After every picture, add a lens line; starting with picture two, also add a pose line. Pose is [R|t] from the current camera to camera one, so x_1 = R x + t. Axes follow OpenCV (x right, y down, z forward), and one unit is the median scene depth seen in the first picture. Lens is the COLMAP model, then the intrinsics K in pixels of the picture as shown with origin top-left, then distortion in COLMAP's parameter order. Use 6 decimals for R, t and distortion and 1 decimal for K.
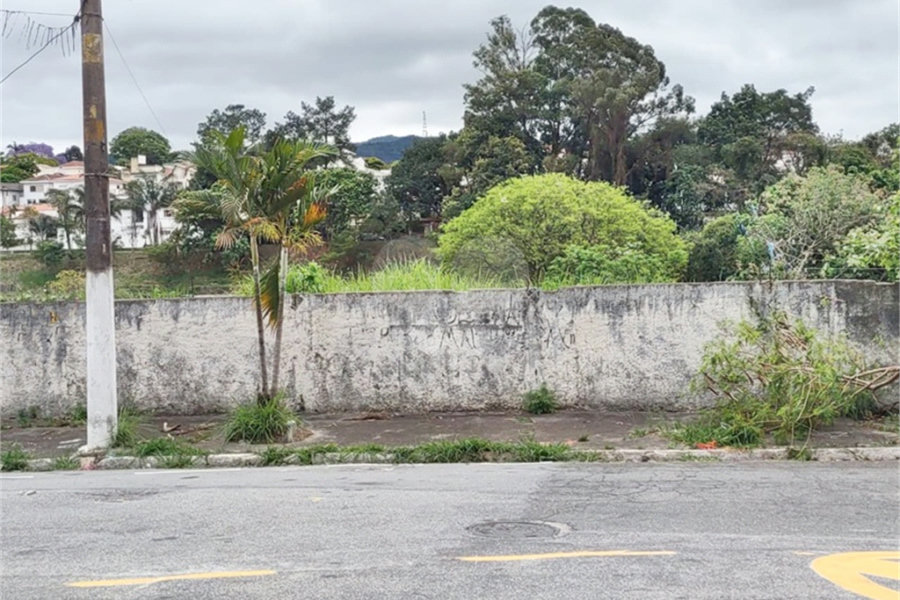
lens RADIAL K [[1257.8, 0, 438.1], [0, 1257.8, 298.3], [0, 0, 1]] dist [0.104223, 0.000000]
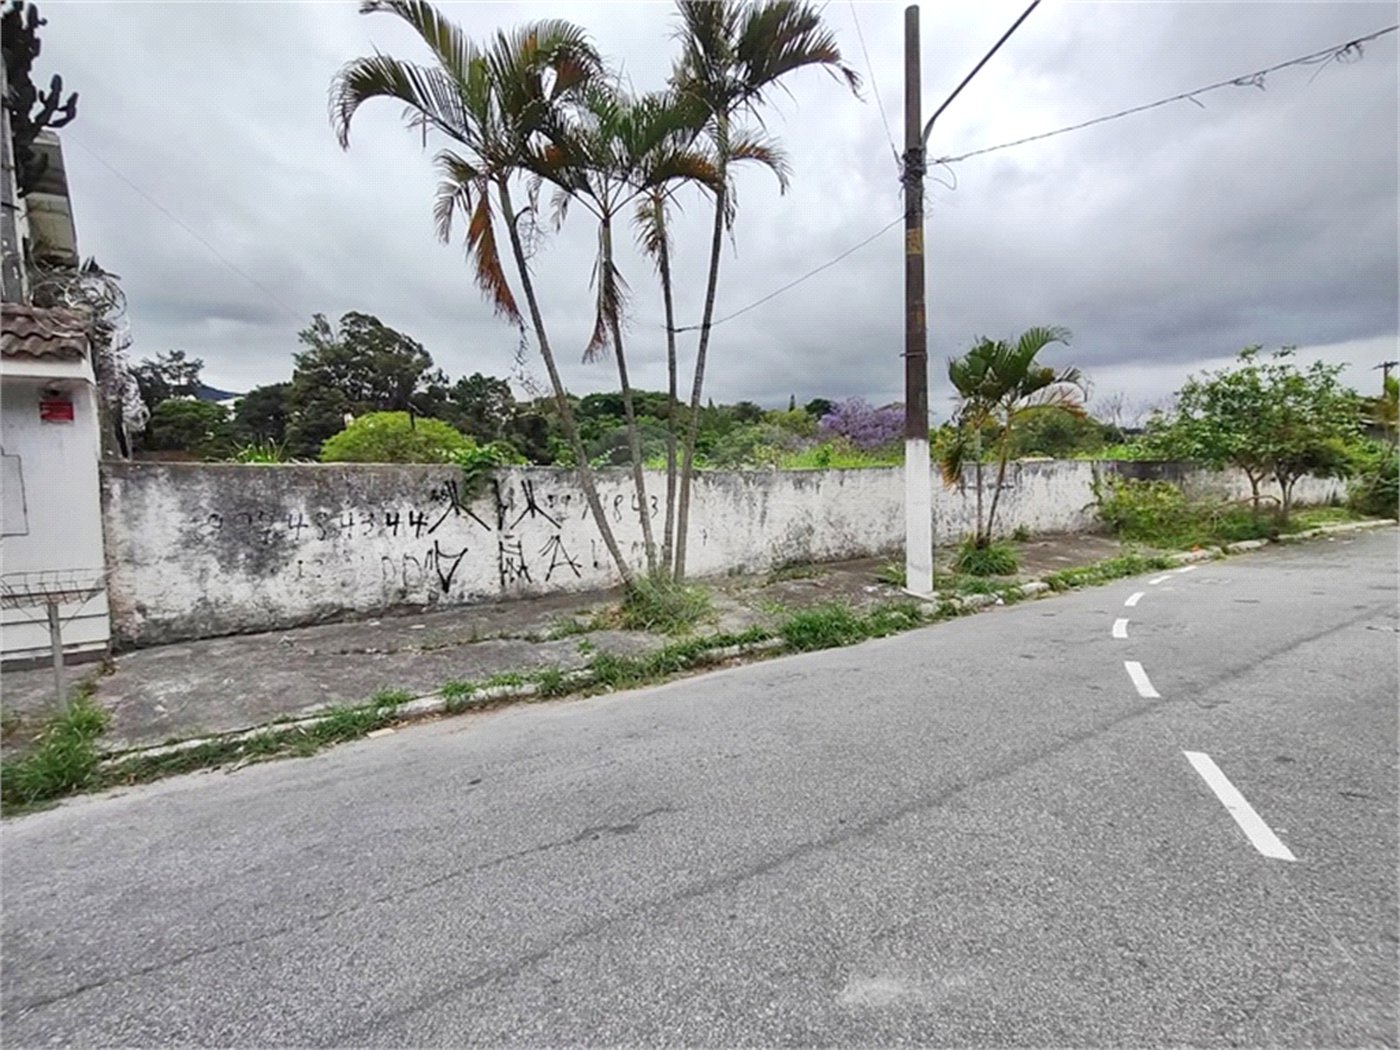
lens RADIAL K [[627.0, 0, 708.0], [0, 627.0, 528.5], [0, 0, 1]] dist [-0.005158, -0.000760]
pose [[0.786526, -0.052060, 0.615358, -0.691245], [0.011658, 0.997515, 0.069489, 0.015556], [-0.617447, -0.047481, 0.785178, 0.598377]]
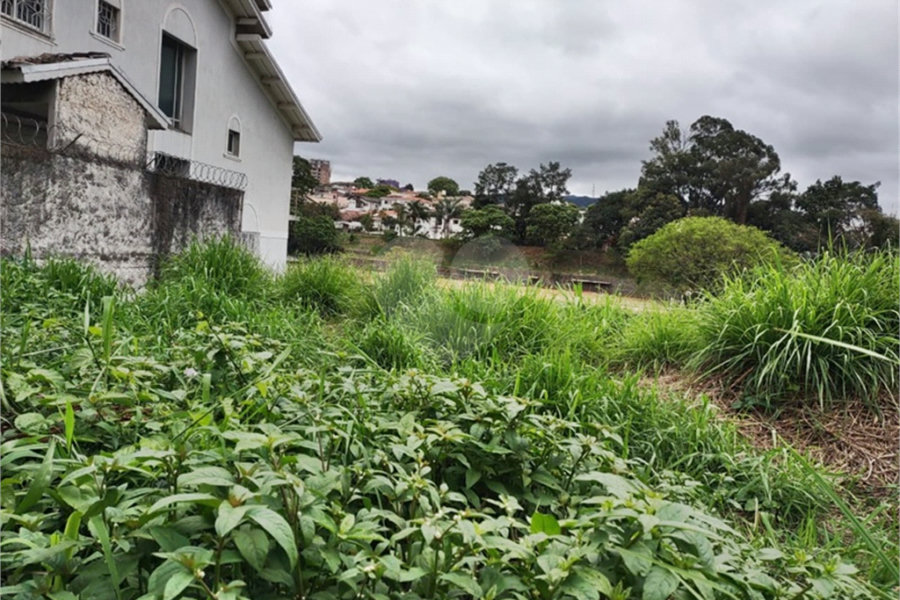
lens RADIAL K [[663.3, 0, 433.2], [0, 663.3, 309.6], [0, 0, 1]] dist [0.025144, -0.029333]
pose [[0.966542, 0.131394, -0.220302, -0.279913], [-0.120345, 0.990737, 0.062906, -0.002128], [0.226526, -0.034289, 0.973401, 1.025676]]
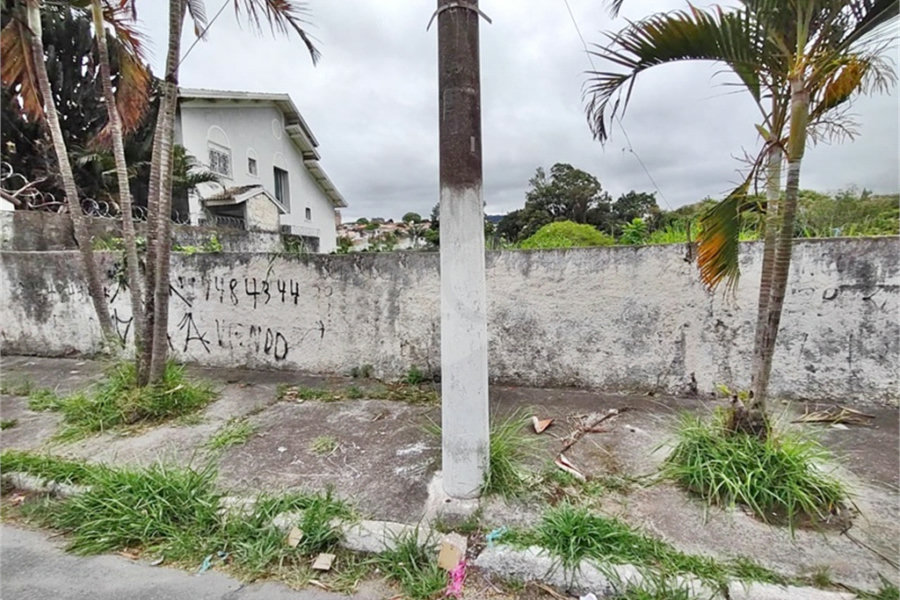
lens RADIAL K [[407.9, 0, 451.2], [0, 407.9, 295.6], [0, 0, 1]] dist [-0.002540, -0.000730]
pose [[0.991175, 0.014726, -0.131740, -0.221204], [-0.006066, 0.997808, 0.065898, 0.013334], [0.132421, -0.064517, 0.989092, 0.727874]]
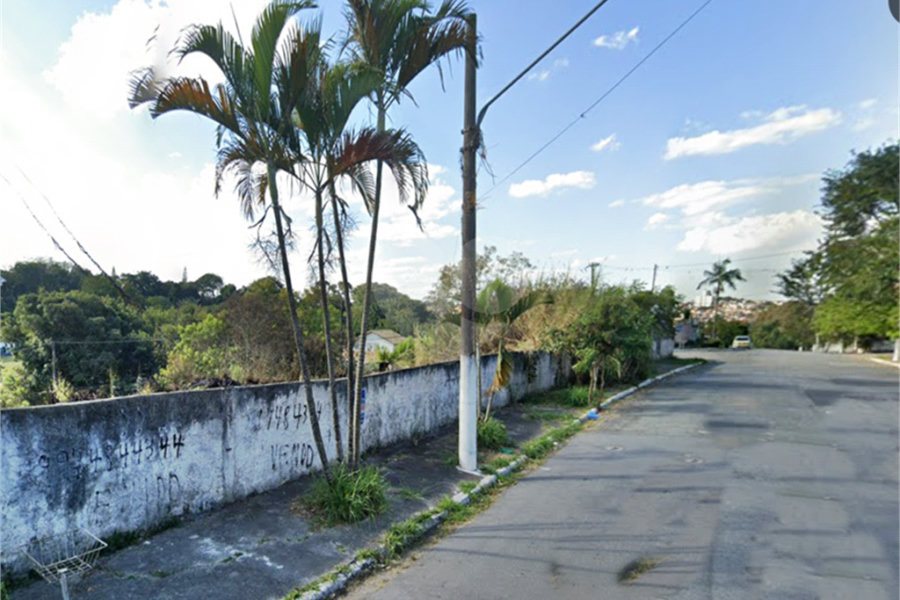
lens RADIAL K [[663.3, 0, 445.6], [0, 663.3, 294.3], [0, 0, 1]] dist [0.025144, -0.029333]
pose [[0.261733, 0.089634, 0.960969, -1.047738], [0.175931, 0.974565, -0.138819, 0.033488], [-0.948970, 0.205398, 0.239306, 0.695001]]
